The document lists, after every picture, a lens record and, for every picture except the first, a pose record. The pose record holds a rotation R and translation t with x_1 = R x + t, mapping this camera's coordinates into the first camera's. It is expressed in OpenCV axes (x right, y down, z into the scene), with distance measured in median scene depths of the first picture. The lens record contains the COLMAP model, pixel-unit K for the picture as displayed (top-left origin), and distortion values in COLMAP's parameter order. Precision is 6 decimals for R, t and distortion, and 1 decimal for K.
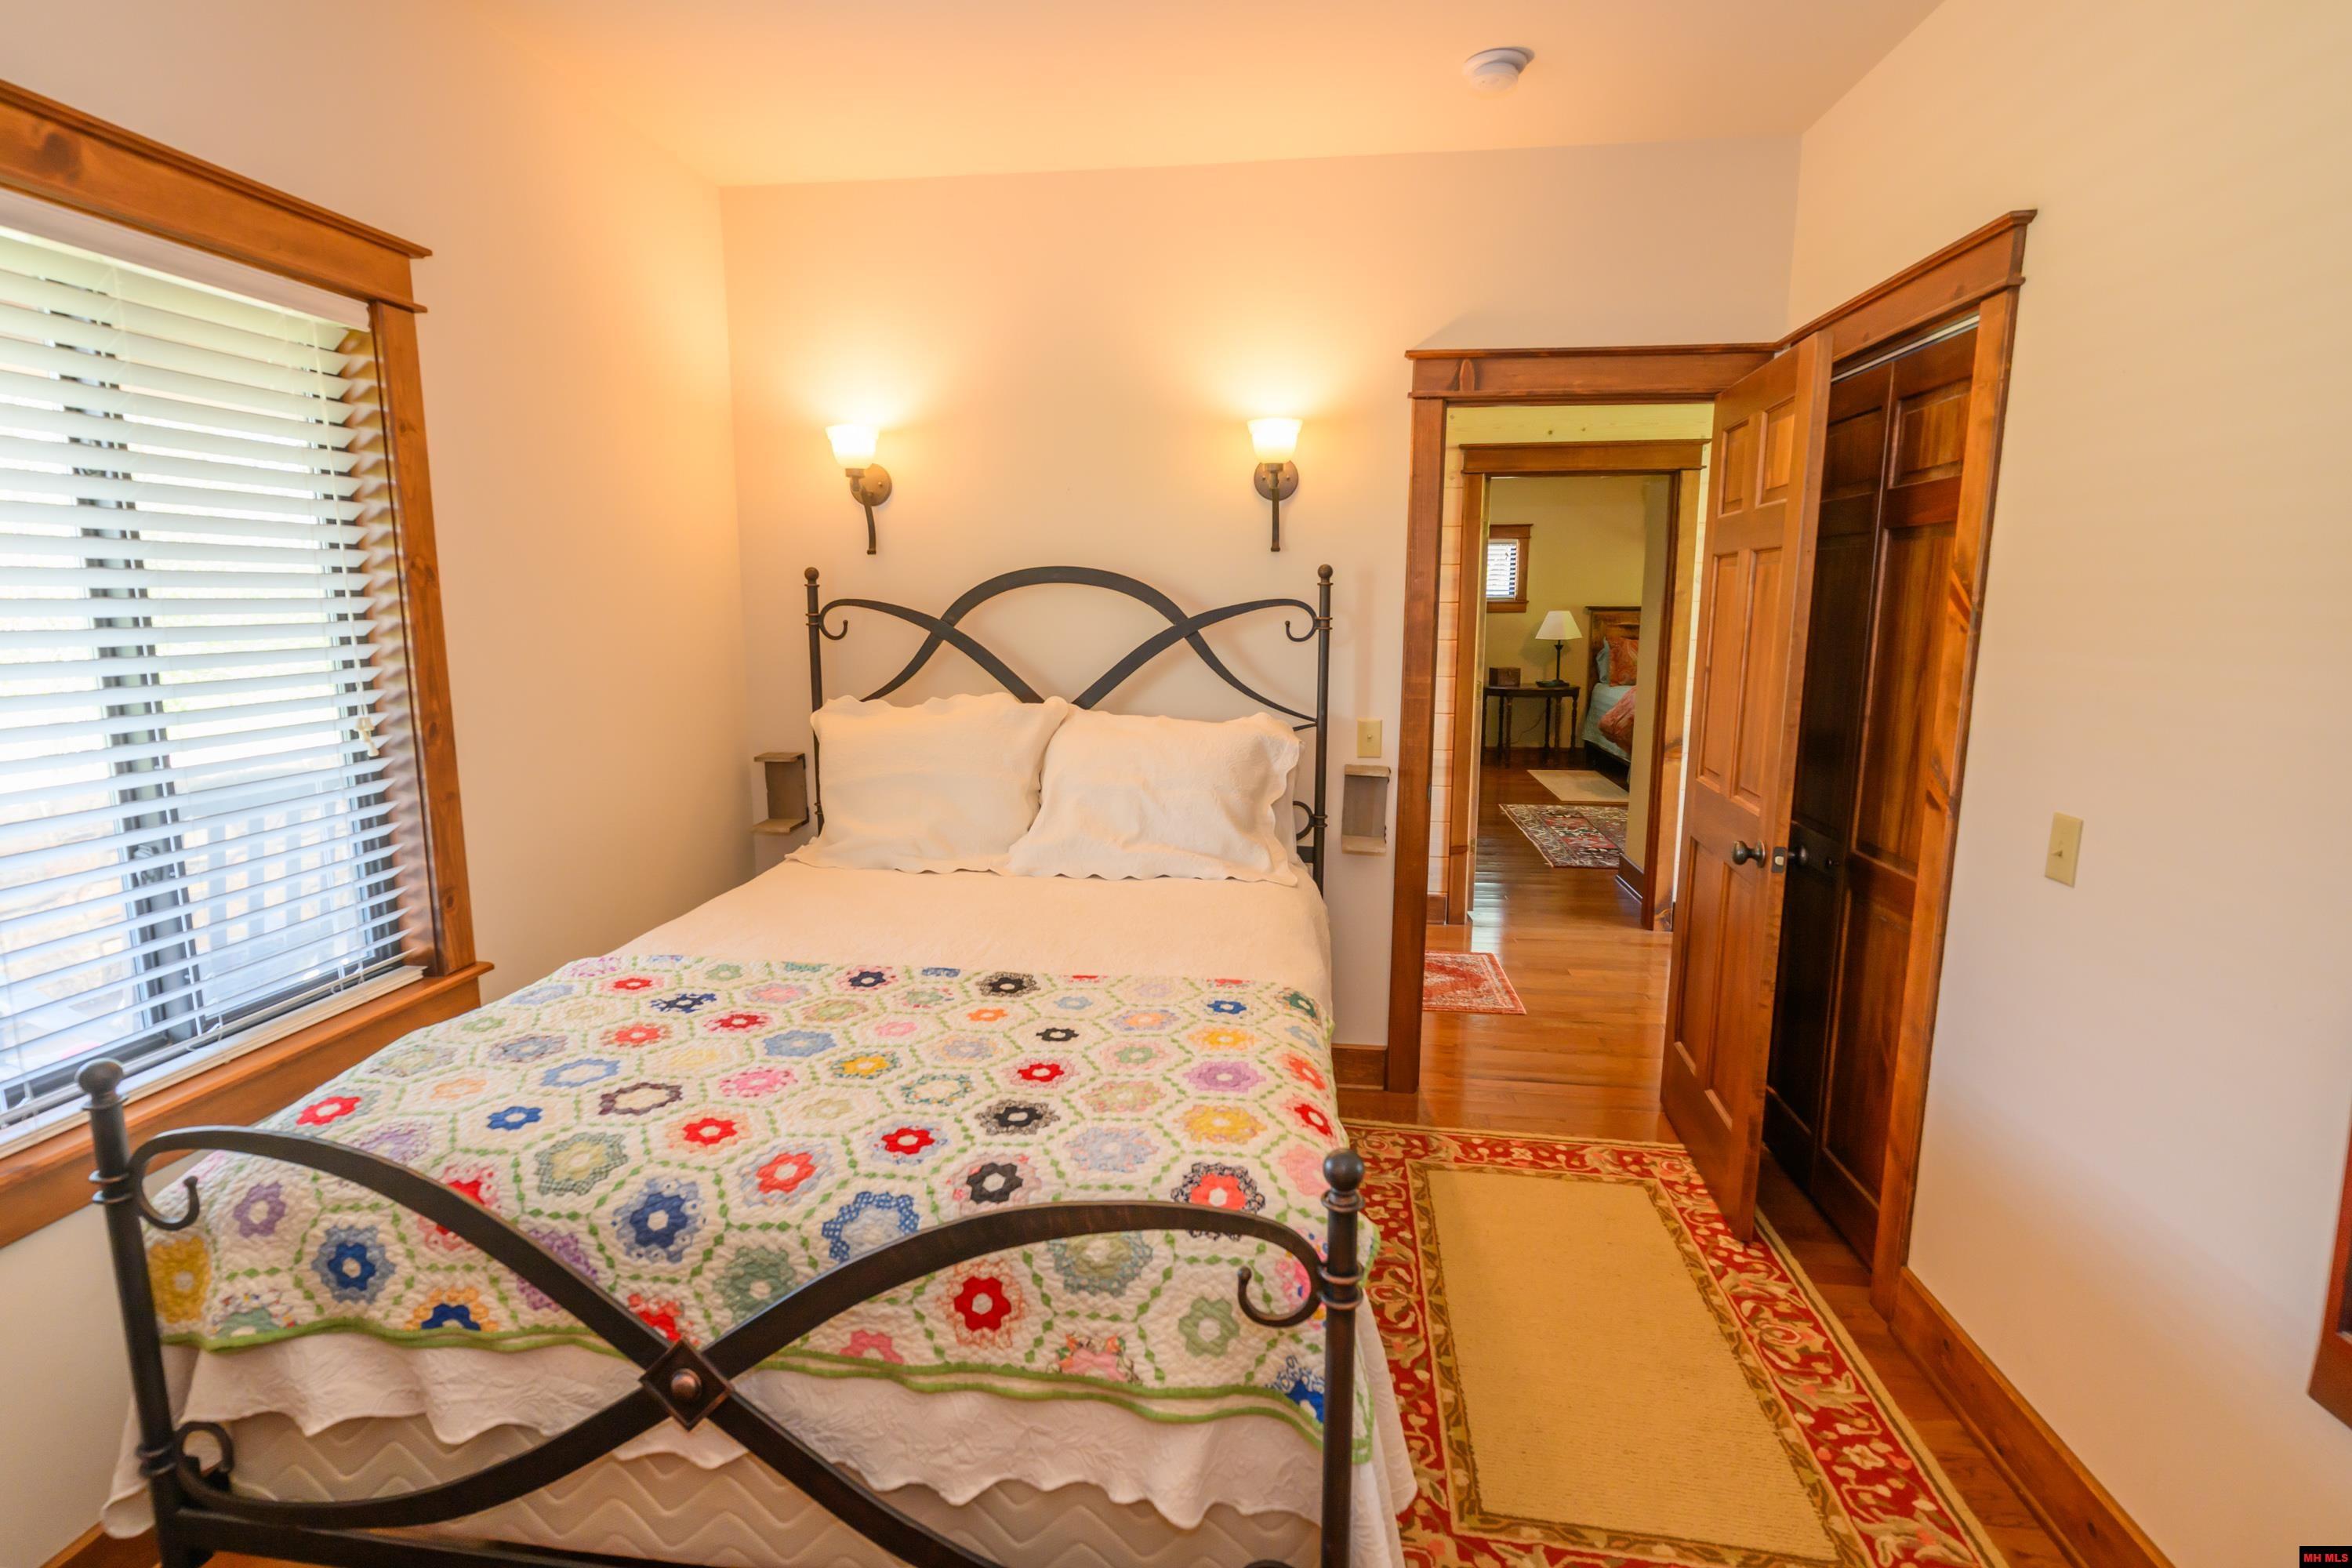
lens RADIAL K [[1116.8, 0, 1154.7], [0, 1116.8, 779.0], [0, 0, 1]] dist [-0.000623, 0.001525]
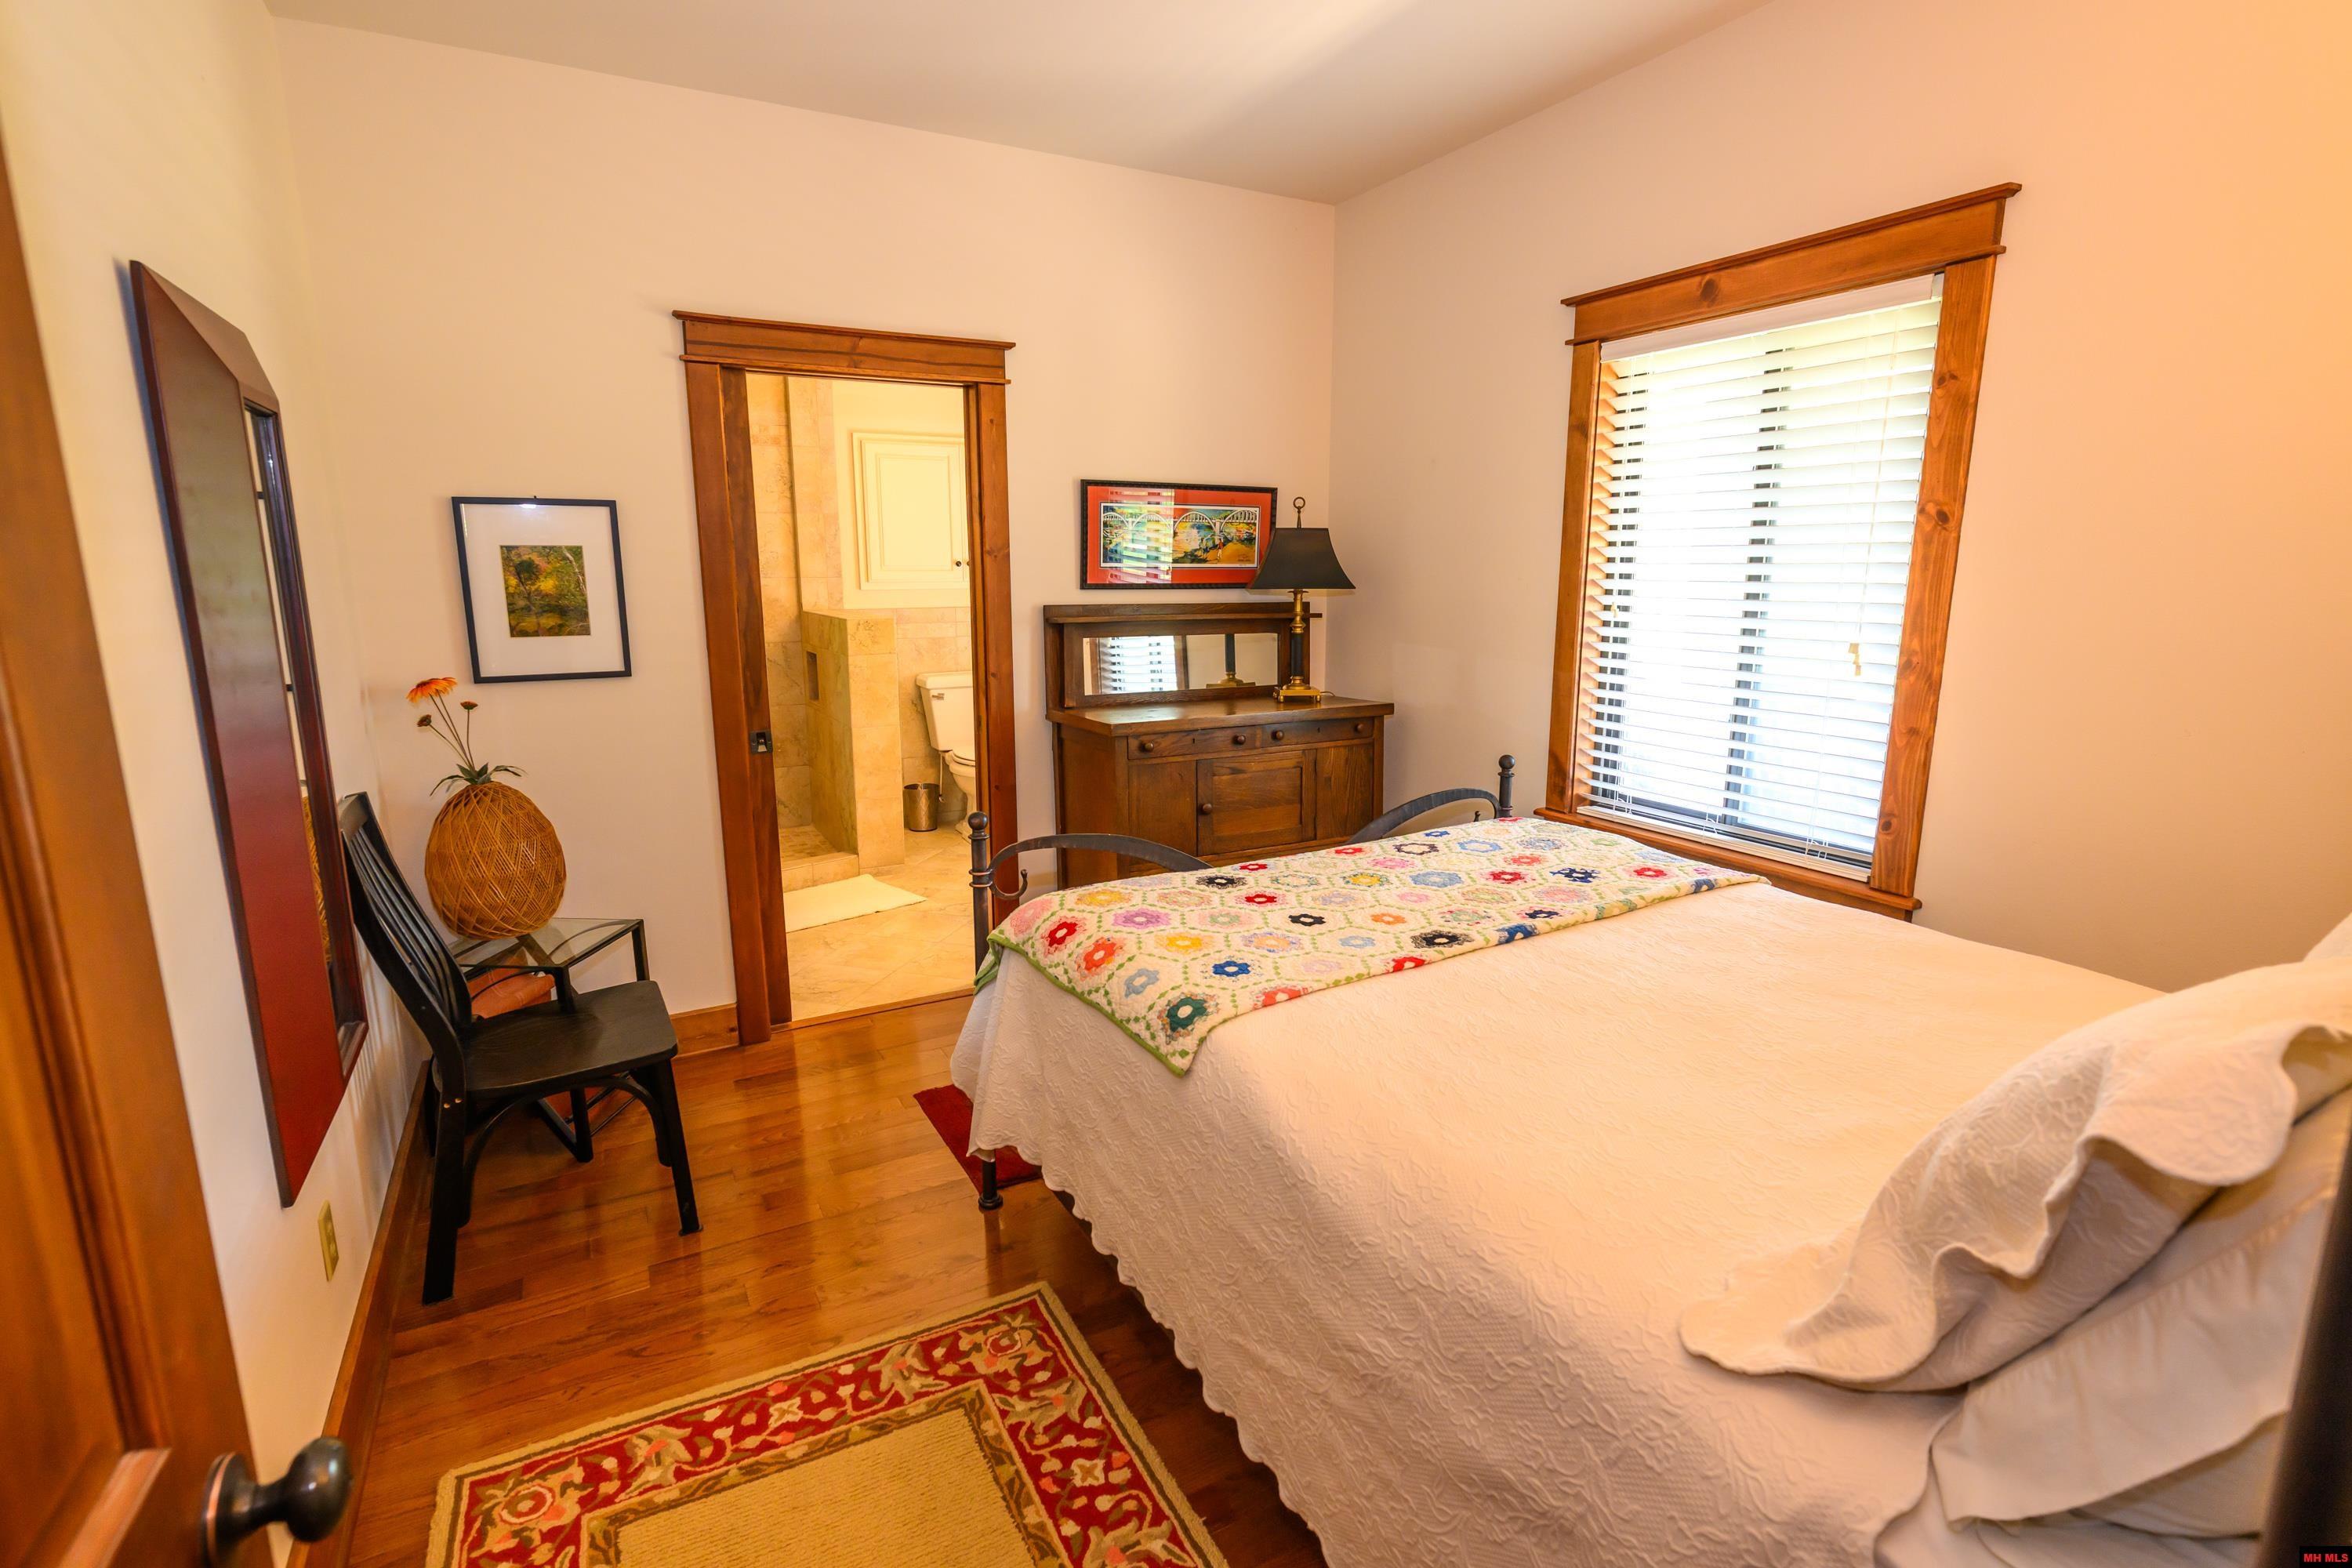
lens RADIAL K [[1116.8, 0, 1167.3], [0, 1116.8, 774.6], [0, 0, 1]] dist [-0.000623, 0.001525]
pose [[-0.808363, 0.114777, -0.577387, 0.728222], [-0.088351, 0.946046, 0.311755, -0.280580], [0.582017, 0.303024, -0.754608, 1.855697]]
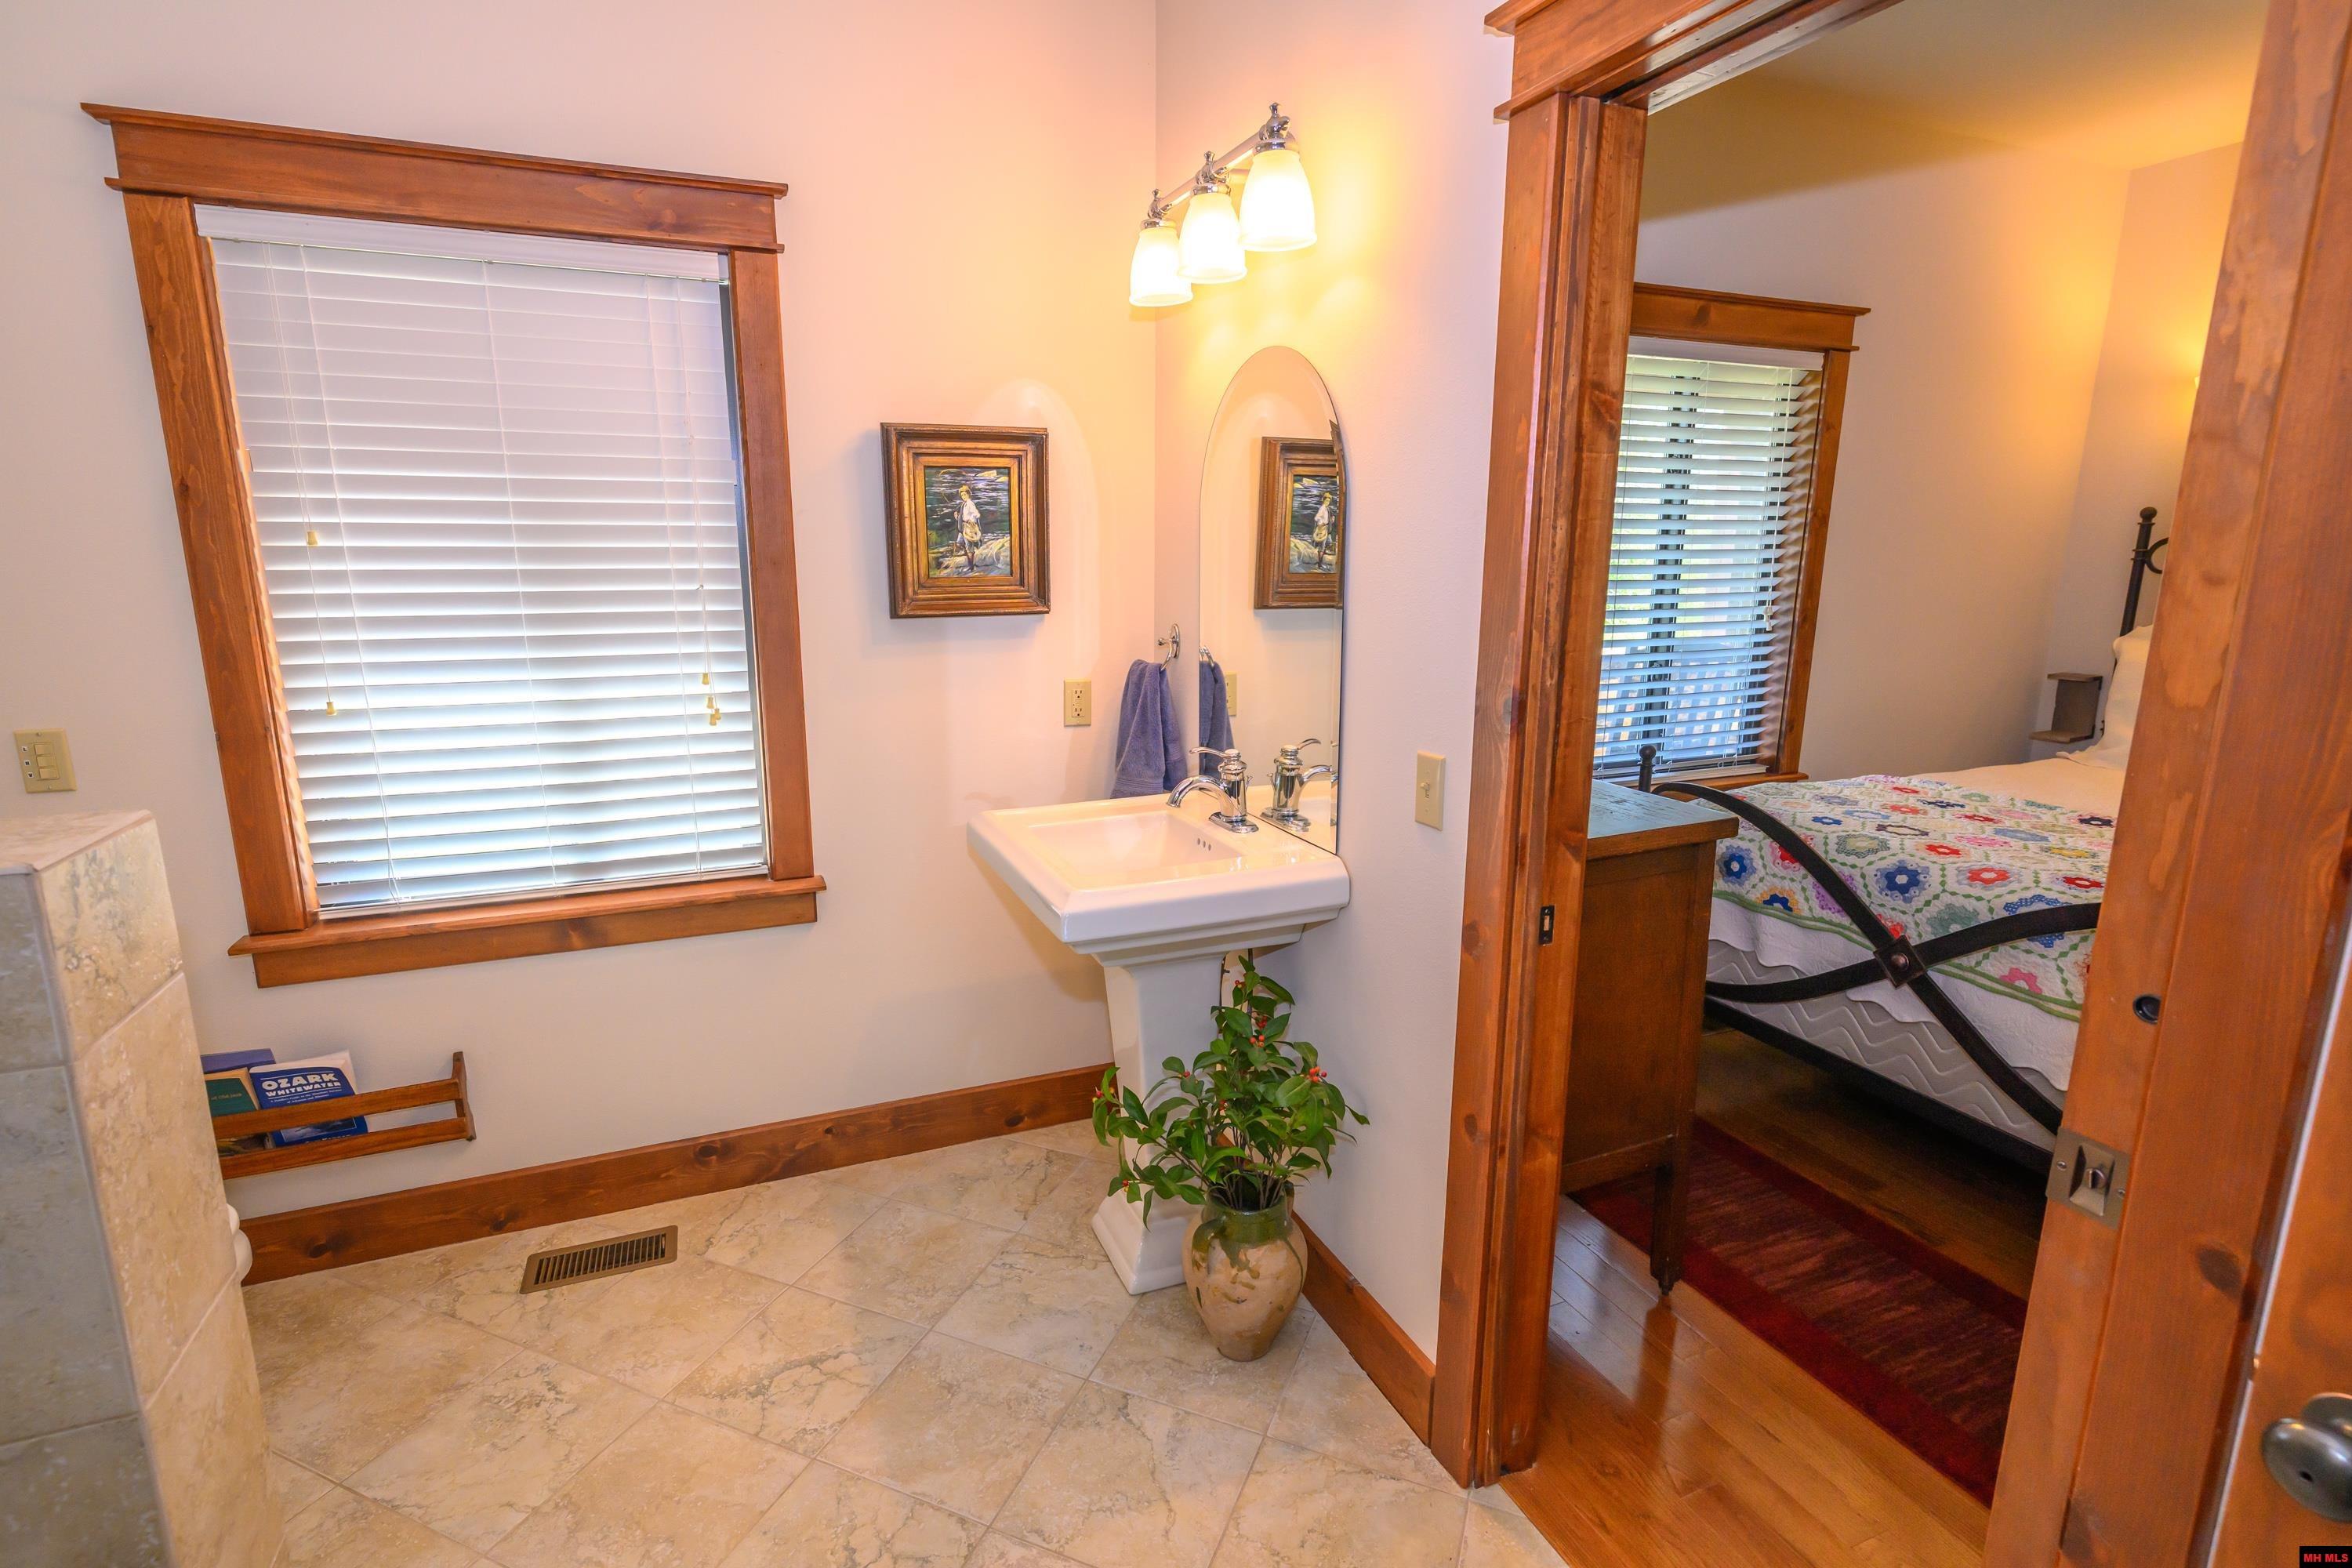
lens RADIAL K [[1116.8, 0, 1156.1], [0, 1116.8, 777.6], [0, 0, 1]] dist [-0.000623, 0.001525]
pose [[0.500924, 0.176636, -0.847275, 0.364543], [-0.136796, 0.982806, 0.124015, 0.141142], [0.854612, 0.053782, 0.516474, -0.783647]]
